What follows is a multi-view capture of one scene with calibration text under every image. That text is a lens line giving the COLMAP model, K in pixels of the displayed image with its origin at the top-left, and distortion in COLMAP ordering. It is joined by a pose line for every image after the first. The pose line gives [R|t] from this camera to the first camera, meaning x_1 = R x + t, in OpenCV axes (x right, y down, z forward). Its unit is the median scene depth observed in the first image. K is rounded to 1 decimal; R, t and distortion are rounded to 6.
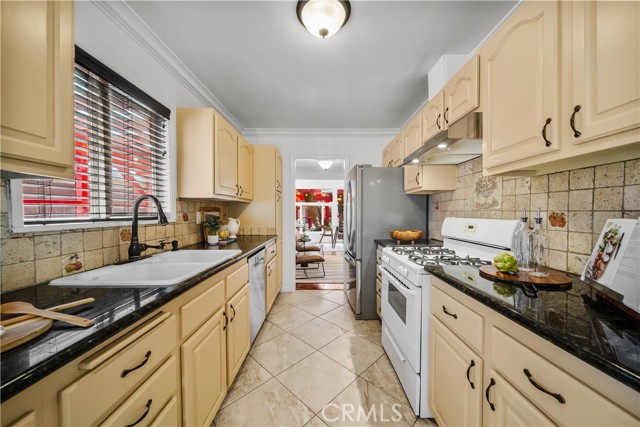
lens RADIAL K [[226.0, 0, 321.3], [0, 226.0, 217.4], [0, 0, 1]] dist [-0.002231, -0.000273]
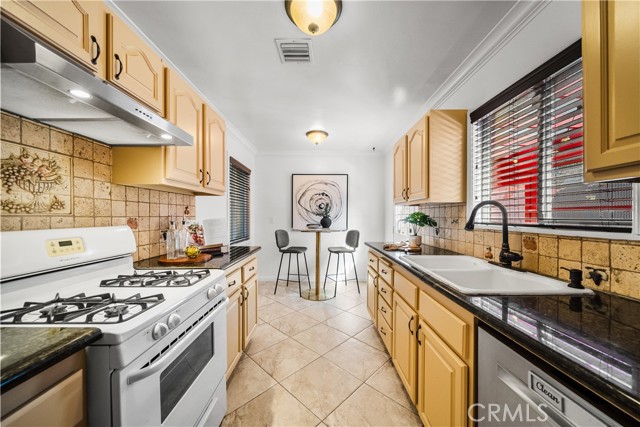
lens RADIAL K [[226.0, 0, 321.3], [0, 226.0, 217.4], [0, 0, 1]] dist [-0.002231, -0.000273]
pose [[-0.999996, -0.000694, 0.002746, -0.024492], [-0.000612, 0.999556, 0.029790, -0.055506], [-0.002766, 0.029788, -0.999552, 2.003059]]
